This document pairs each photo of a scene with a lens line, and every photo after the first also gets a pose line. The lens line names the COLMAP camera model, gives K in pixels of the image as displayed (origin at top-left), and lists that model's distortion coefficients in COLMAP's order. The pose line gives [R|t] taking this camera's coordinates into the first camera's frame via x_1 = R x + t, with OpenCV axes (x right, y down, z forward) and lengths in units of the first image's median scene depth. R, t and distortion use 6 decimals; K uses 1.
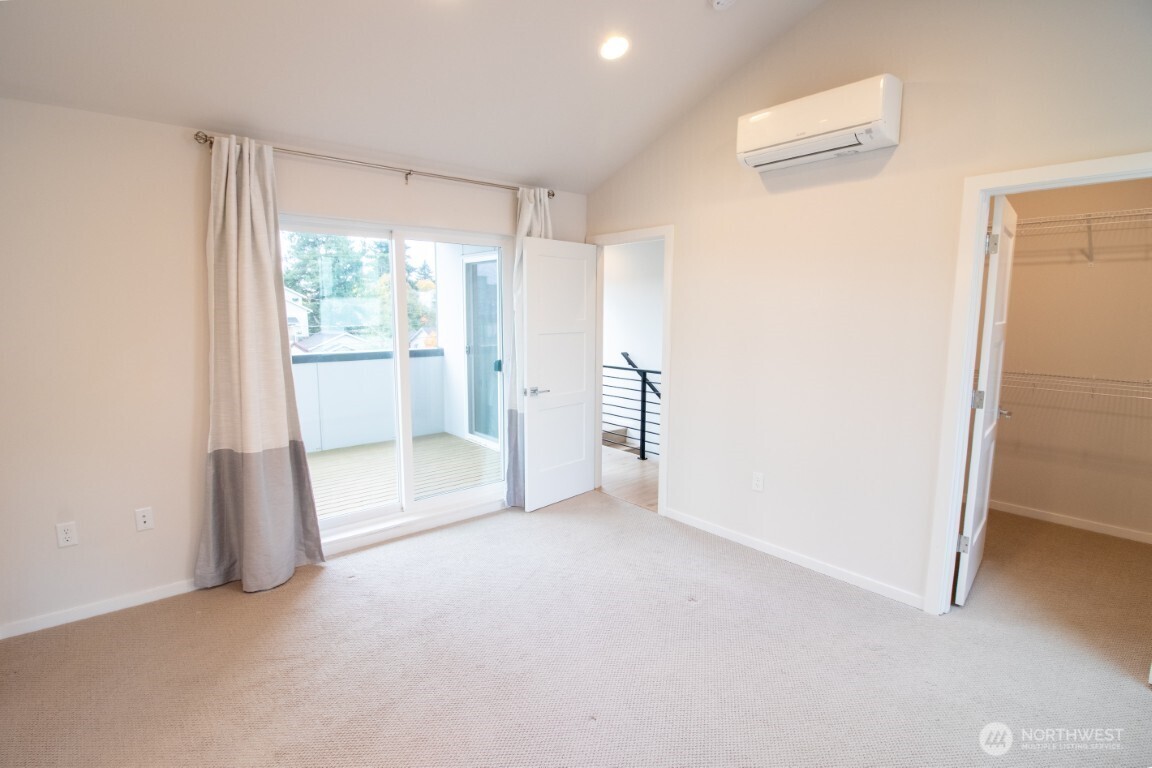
lens RADIAL K [[551.6, 0, 567.2], [0, 551.6, 383.5], [0, 0, 1]] dist [-0.001095, -0.000485]
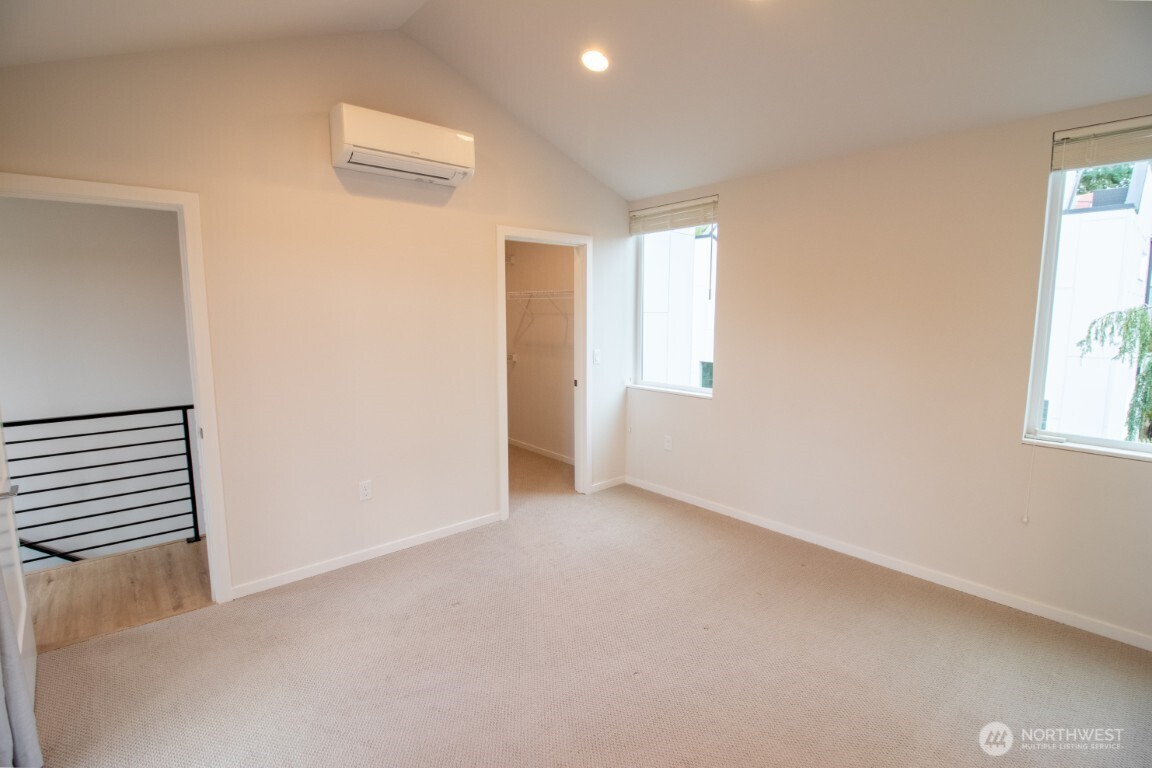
lens RADIAL K [[551.6, 0, 567.2], [0, 551.6, 383.5], [0, 0, 1]] dist [-0.001095, -0.000485]
pose [[-0.006302, -0.129496, 0.991560, -0.677743], [0.137020, 0.982115, 0.129133, -0.095668], [-0.990548, 0.136677, 0.011554, 0.700174]]
